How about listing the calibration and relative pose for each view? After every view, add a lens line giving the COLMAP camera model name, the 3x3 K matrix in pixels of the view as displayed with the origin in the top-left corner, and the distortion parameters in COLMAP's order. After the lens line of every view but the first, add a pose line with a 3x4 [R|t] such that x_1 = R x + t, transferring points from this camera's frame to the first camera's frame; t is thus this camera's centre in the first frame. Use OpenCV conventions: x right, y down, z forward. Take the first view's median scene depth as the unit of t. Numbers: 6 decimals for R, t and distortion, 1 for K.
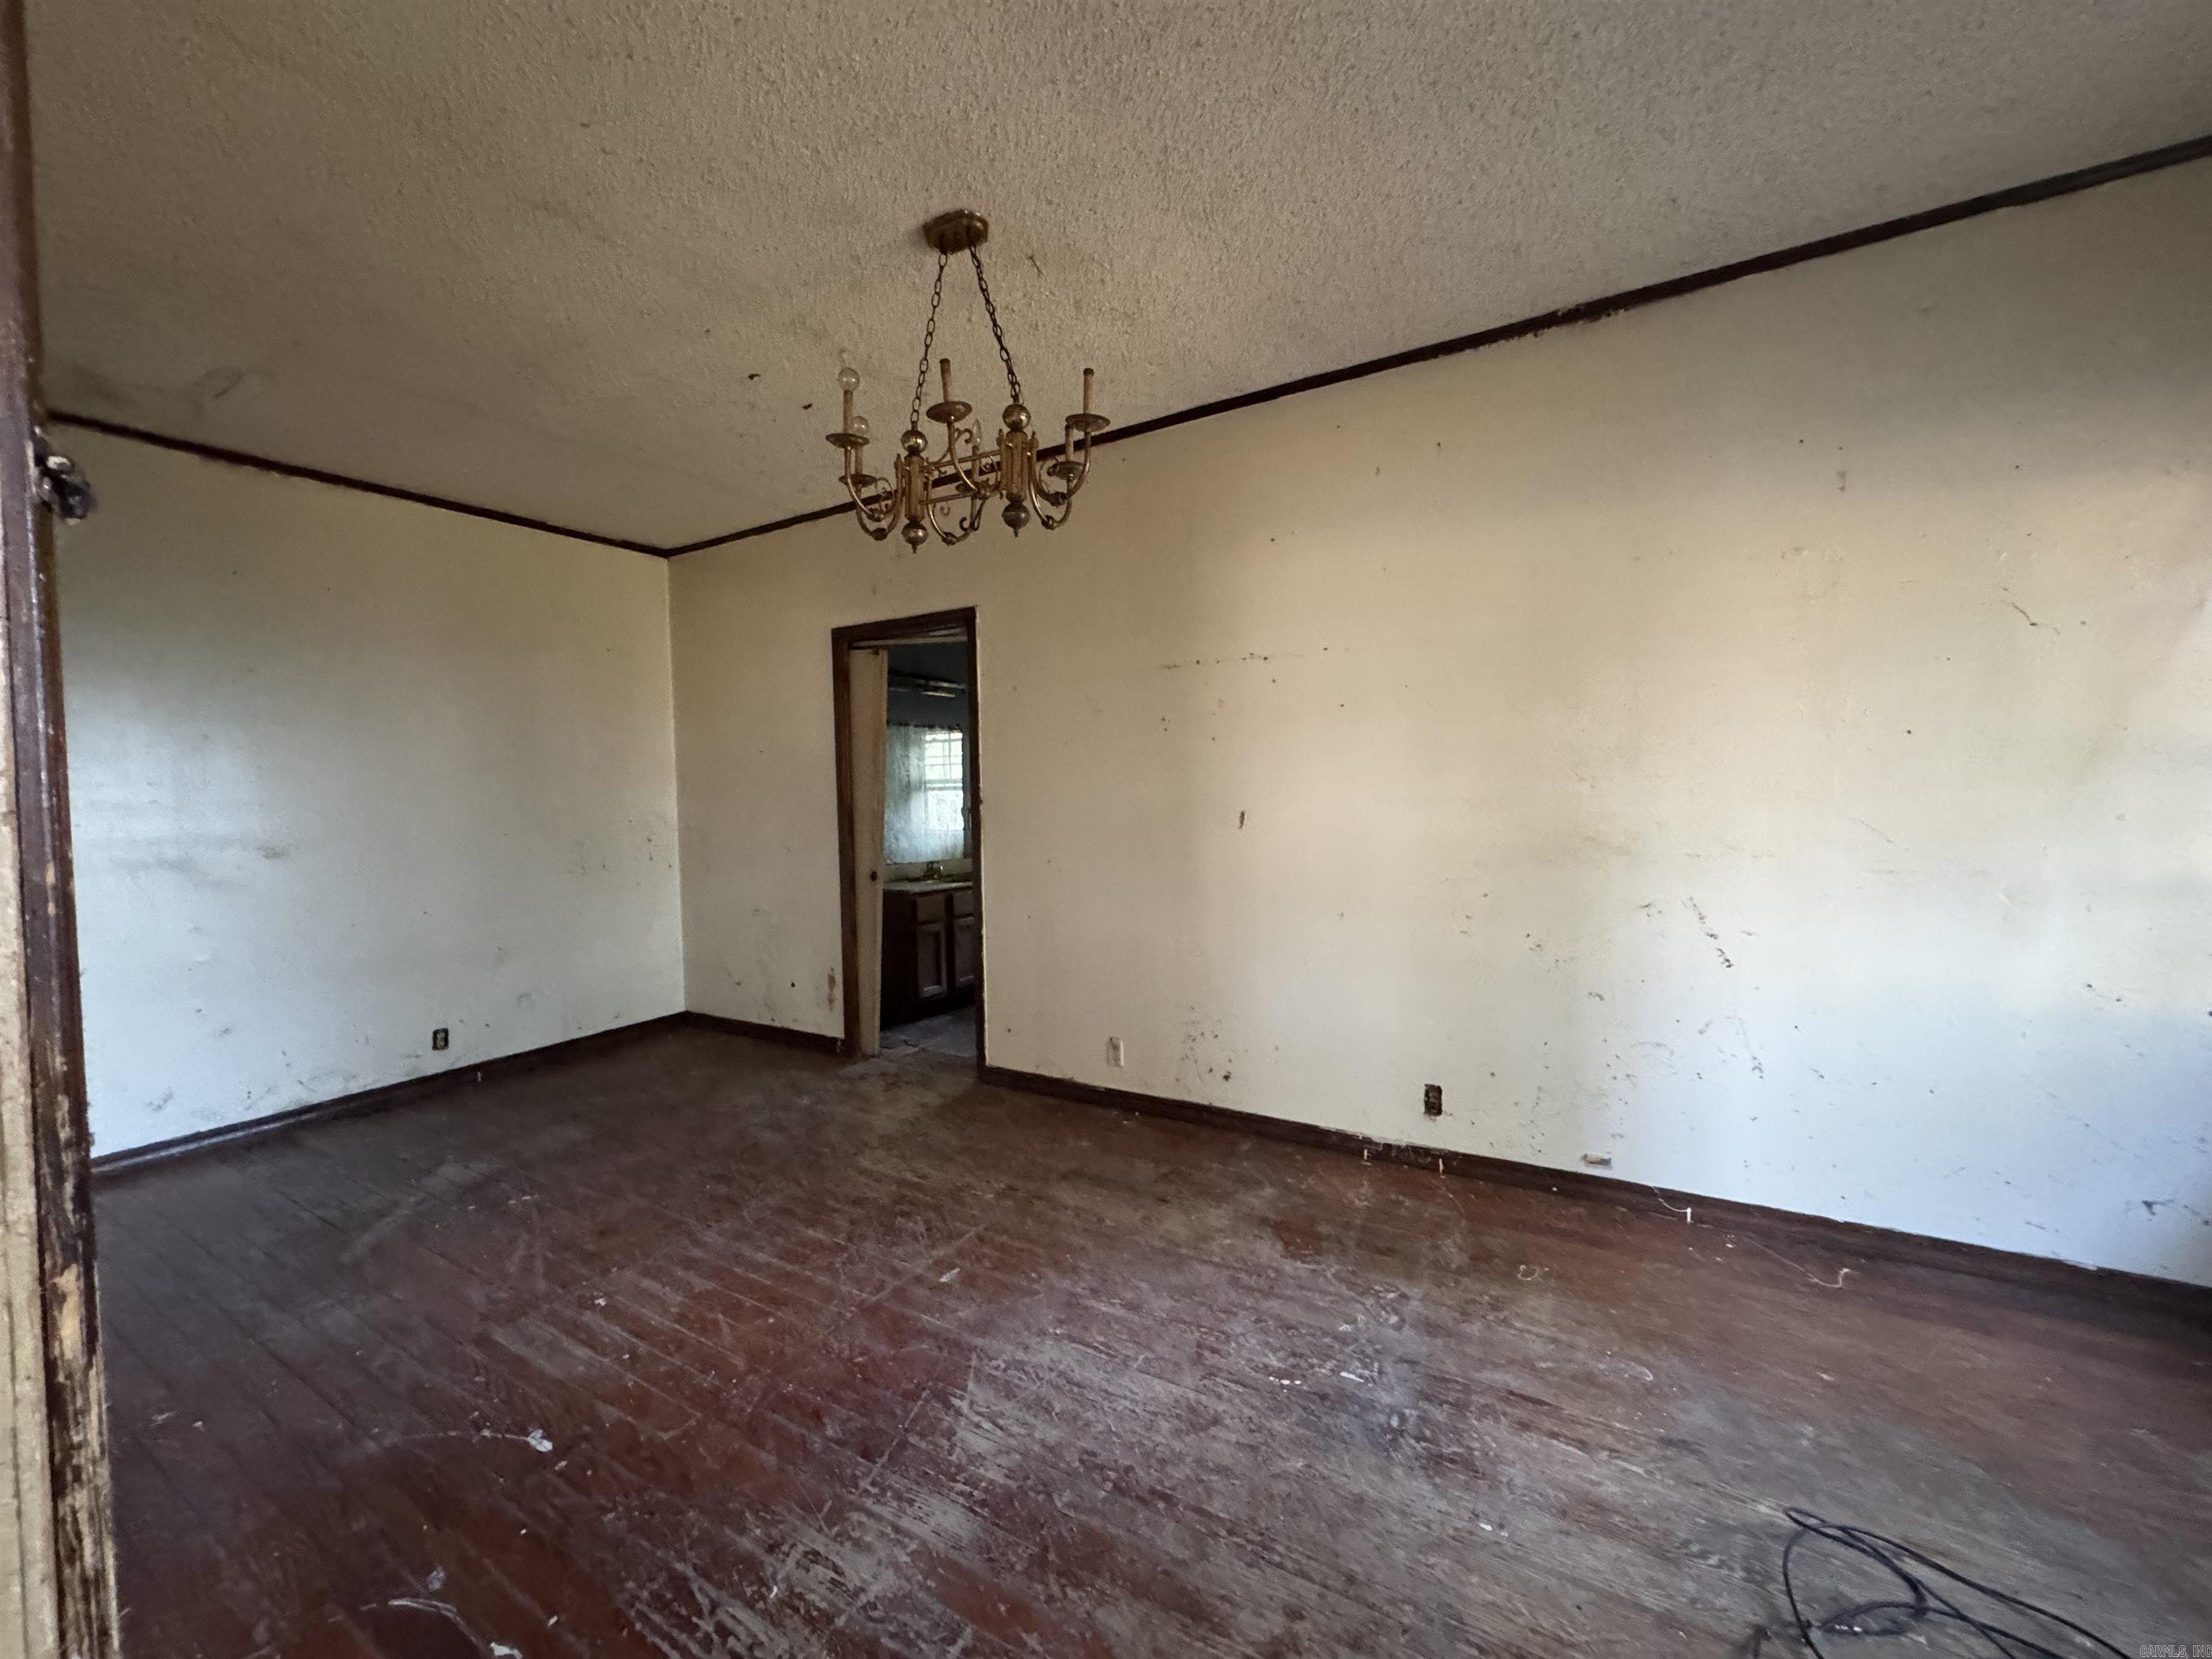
lens RADIAL K [[882.8, 0, 1108.9], [0, 882.8, 825.5], [0, 0, 1]] dist [-0.001789, -0.000008]
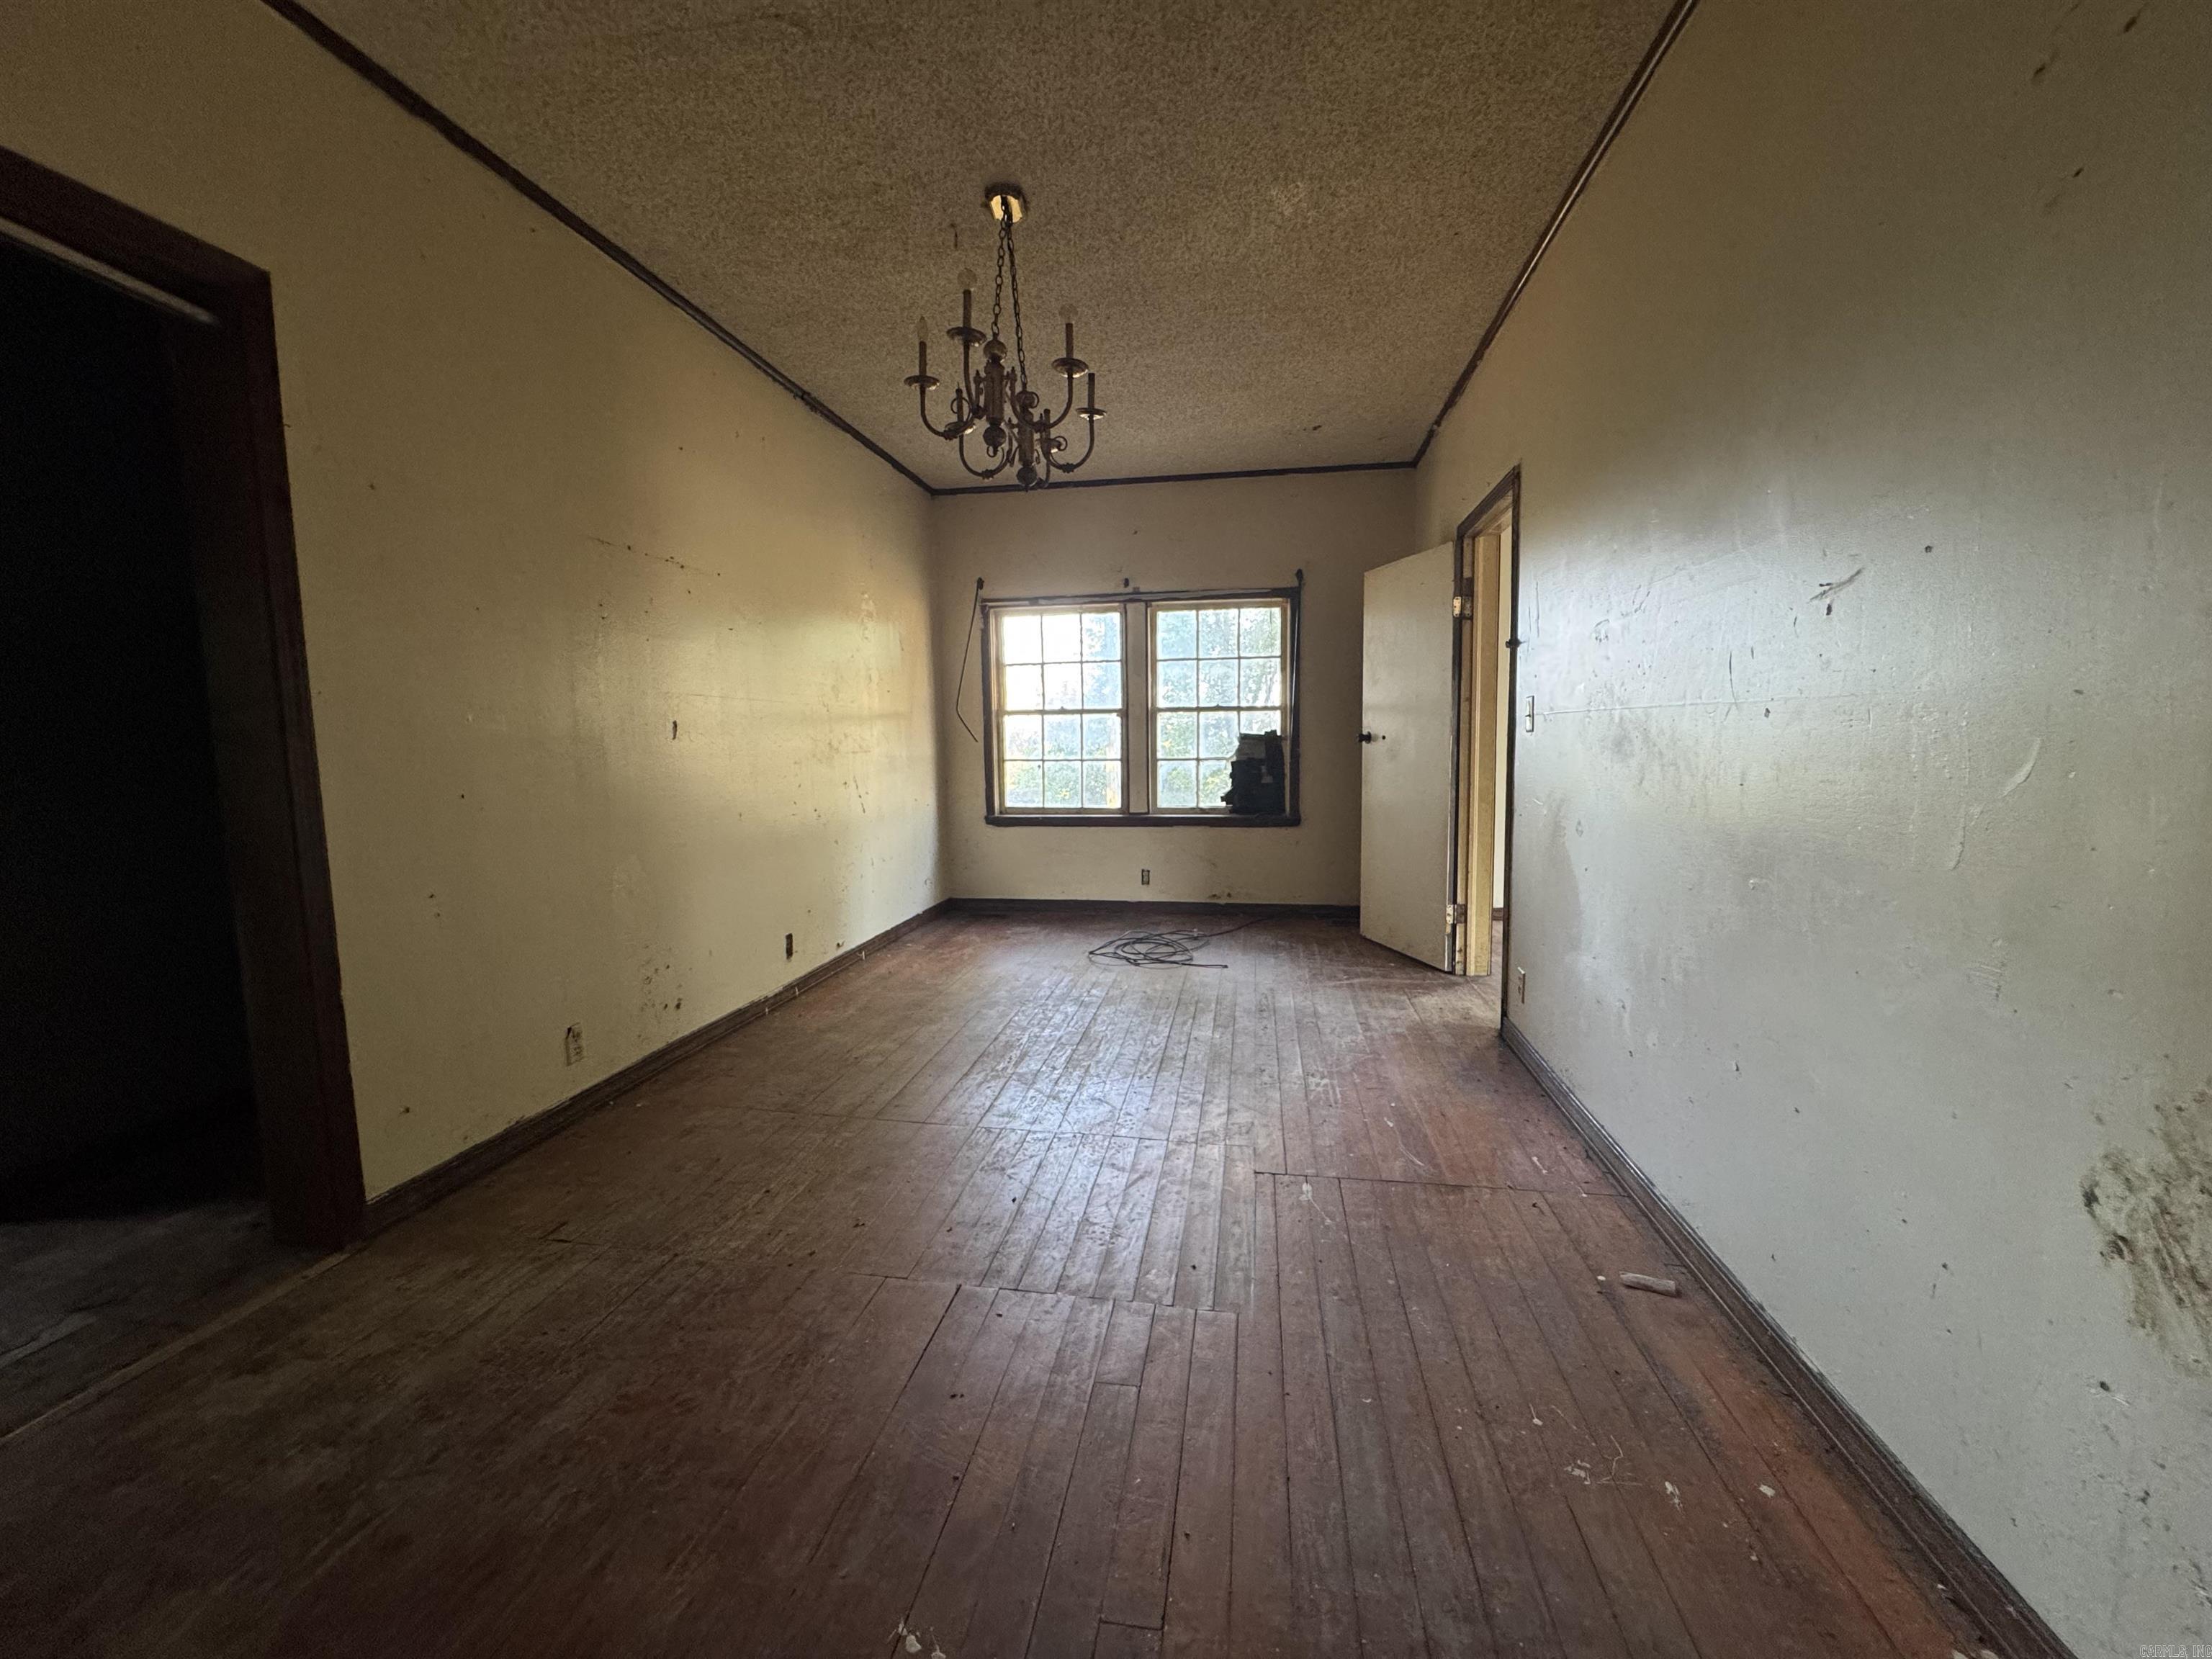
lens RADIAL K [[882.8, 0, 1106.0], [0, 882.8, 829.5], [0, 0, 1]] dist [-0.001207, 0.000113]
pose [[-0.375009, -0.068779, 0.924466, -0.784191], [0.053515, 0.993975, 0.095658, 0.028374], [-0.925475, 0.085345, -0.369069, 0.793231]]
